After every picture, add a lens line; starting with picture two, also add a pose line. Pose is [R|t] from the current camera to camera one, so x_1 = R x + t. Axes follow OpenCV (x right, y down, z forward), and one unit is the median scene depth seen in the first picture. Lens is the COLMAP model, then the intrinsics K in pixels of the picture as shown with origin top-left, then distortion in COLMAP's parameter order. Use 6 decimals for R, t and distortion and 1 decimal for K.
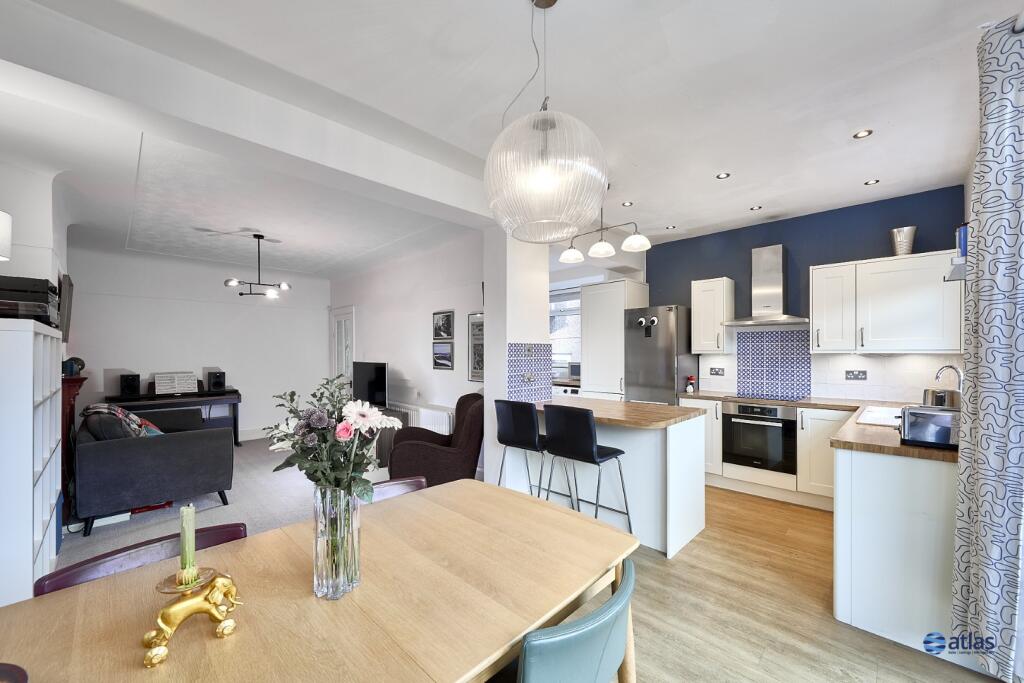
lens RADIAL K [[402.2, 0, 509.5], [0, 402.2, 349.0], [0, 0, 1]] dist [0.001524, 0.000118]
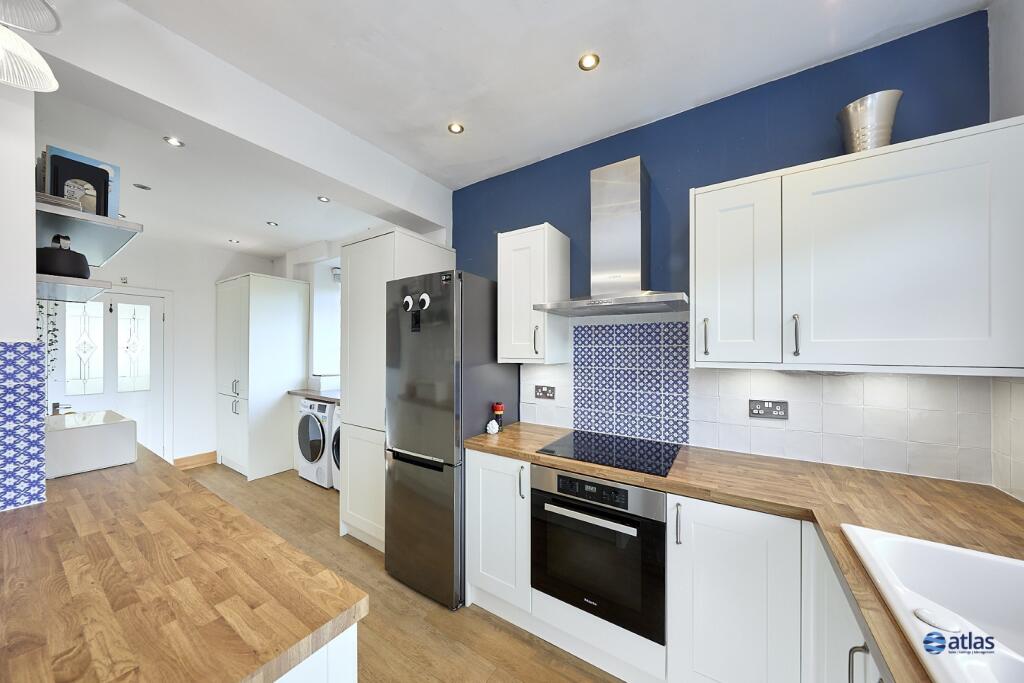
lens RADIAL K [[341.3, 0, 512.3], [0, 341.3, 346.0], [0, 0, 1]] dist [-0.000551, -0.000088]
pose [[0.977215, 0.007010, 0.212135, 0.440852], [-0.005839, 0.999964, -0.006146, -0.010862], [-0.212171, 0.004767, 0.977221, 0.631208]]
